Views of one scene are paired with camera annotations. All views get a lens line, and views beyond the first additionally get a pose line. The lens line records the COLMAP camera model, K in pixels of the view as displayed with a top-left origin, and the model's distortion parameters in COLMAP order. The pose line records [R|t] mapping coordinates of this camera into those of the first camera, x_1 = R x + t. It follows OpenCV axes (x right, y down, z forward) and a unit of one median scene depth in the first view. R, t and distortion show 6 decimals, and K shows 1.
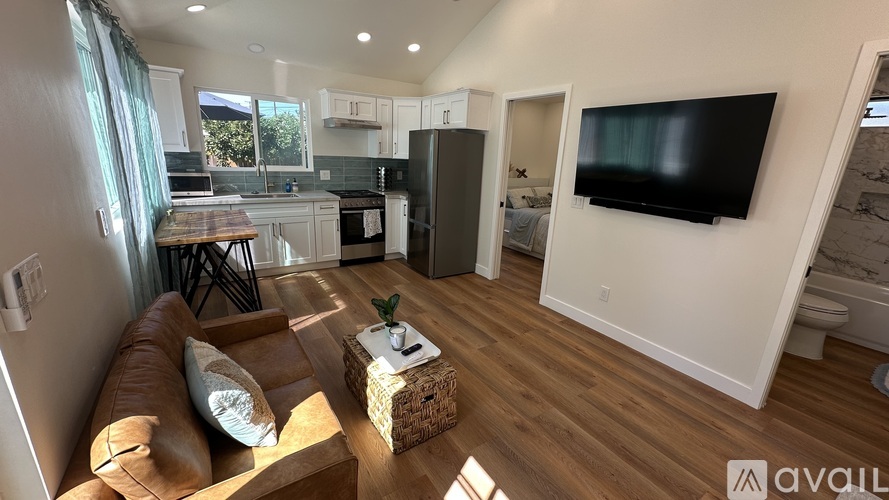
lens RADIAL K [[355.1, 0, 444.5], [0, 355.1, 250.0], [0, 0, 1]] dist [-0.000720, -0.000422]
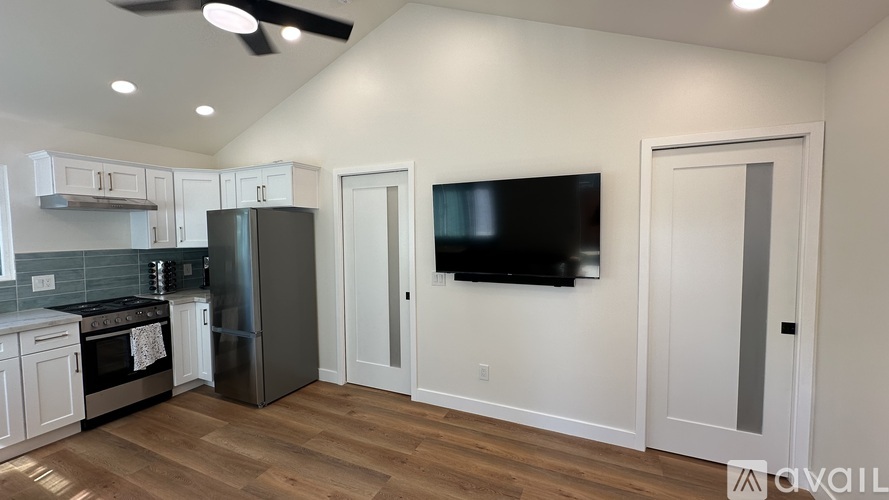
lens RADIAL K [[355.1, 0, 444.5], [0, 355.1, 250.0], [0, 0, 1]] dist [-0.000720, -0.000422]
pose [[0.845629, -0.079532, 0.527812, -0.075778], [0.187042, 0.970291, -0.153460, -0.046873], [-0.499927, 0.228493, 0.835382, 0.142391]]
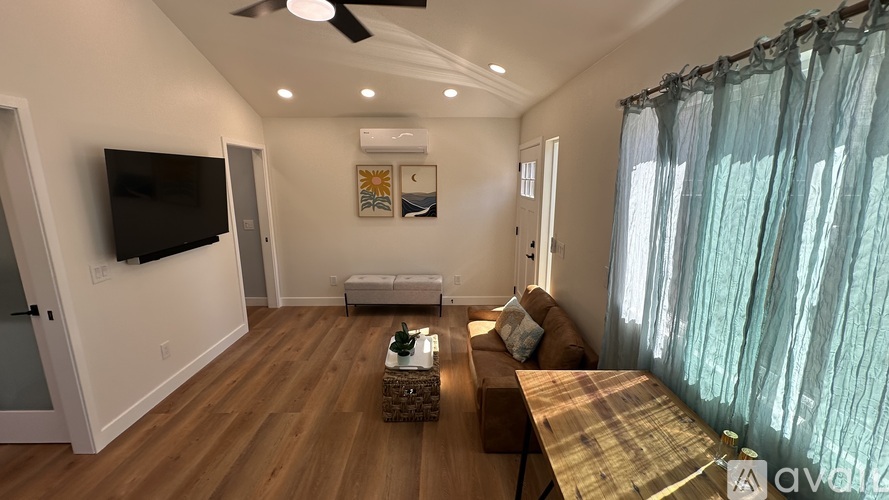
lens RADIAL K [[355.1, 0, 444.5], [0, 355.1, 250.0], [0, 0, 1]] dist [-0.000720, -0.000422]
pose [[-0.839843, -0.153771, 0.520594, -0.421735], [0.110418, 0.890594, 0.441192, -0.308803], [-0.531480, 0.428015, -0.730980, 0.846047]]
